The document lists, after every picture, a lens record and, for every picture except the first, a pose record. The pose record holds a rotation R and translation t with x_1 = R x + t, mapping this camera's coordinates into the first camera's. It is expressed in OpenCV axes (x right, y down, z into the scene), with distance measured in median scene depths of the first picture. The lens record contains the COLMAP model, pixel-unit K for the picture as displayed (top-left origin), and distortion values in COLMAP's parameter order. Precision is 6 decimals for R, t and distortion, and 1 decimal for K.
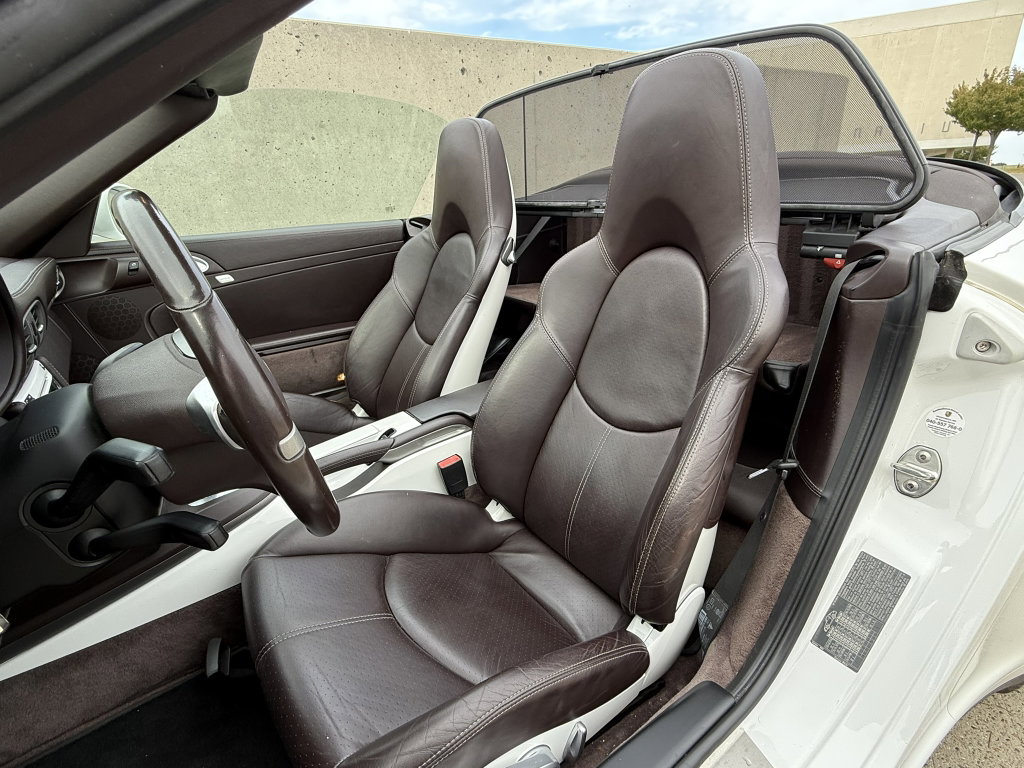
lens RADIAL K [[504.2, 0, 512.0], [0, 504.2, 384.0], [0, 0, 1]] dist [0.000200, -0.000067]
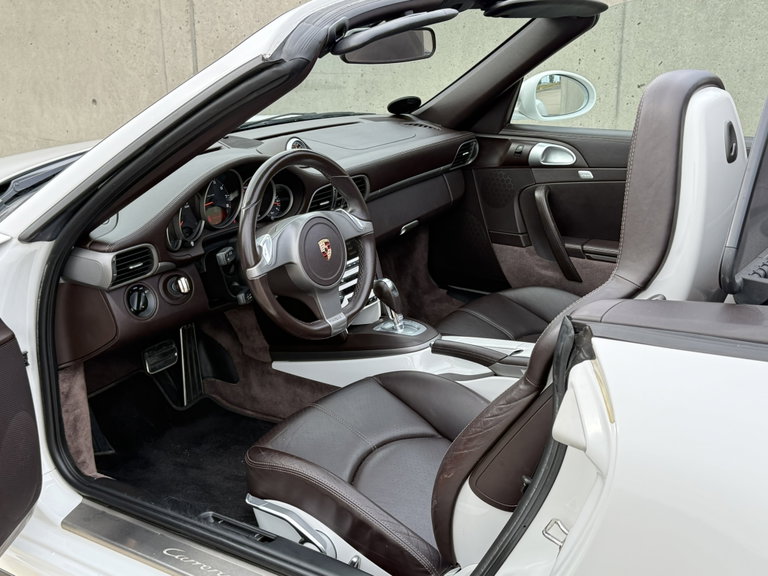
lens RADIAL K [[1006.1, 0, 384.0], [0, 1006.1, 288.0], [0, 0, 1]] dist [0.139663, -0.028834]
pose [[0.328675, 0.310038, -0.892104, 1.330609], [-0.331684, 0.922307, 0.198333, -0.311257], [0.884284, 0.230710, 0.405974, -0.118250]]
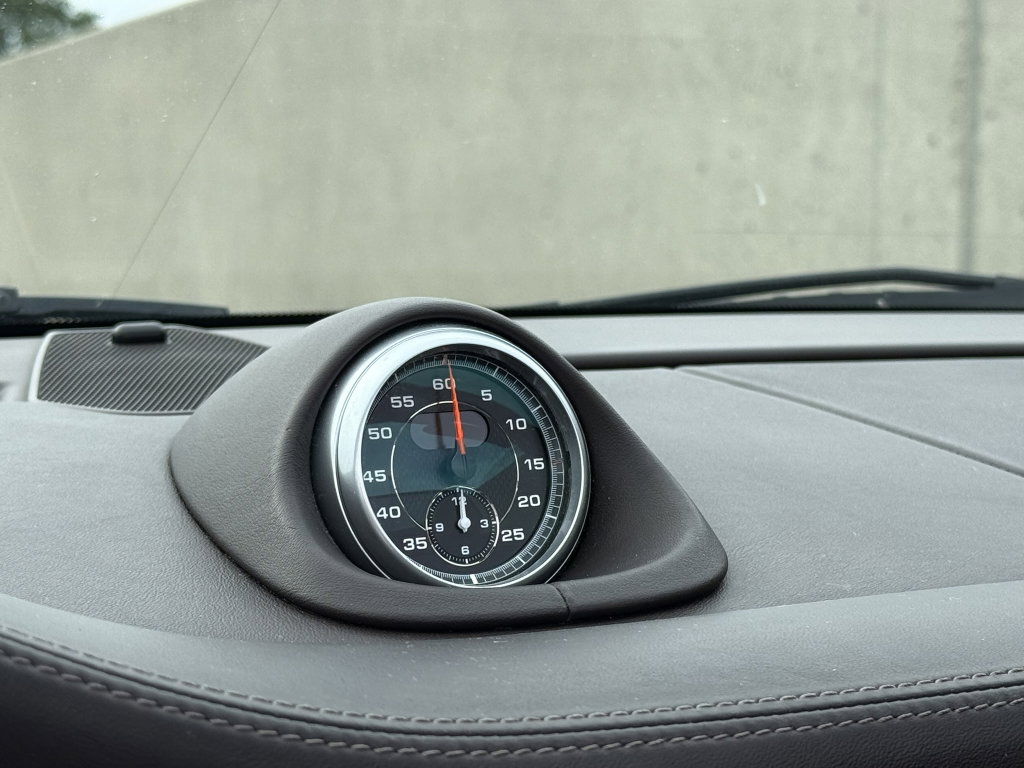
lens RADIAL K [[2302.3, 0, 512.0], [0, 2302.3, 384.0], [0, 0, 1]] dist [-0.020472, -0.079509]
pose [[-0.158023, 0.115107, -0.980703, -0.206268], [-0.346253, 0.923659, 0.164205, -0.192129], [0.924737, 0.365519, -0.106103, 0.545138]]
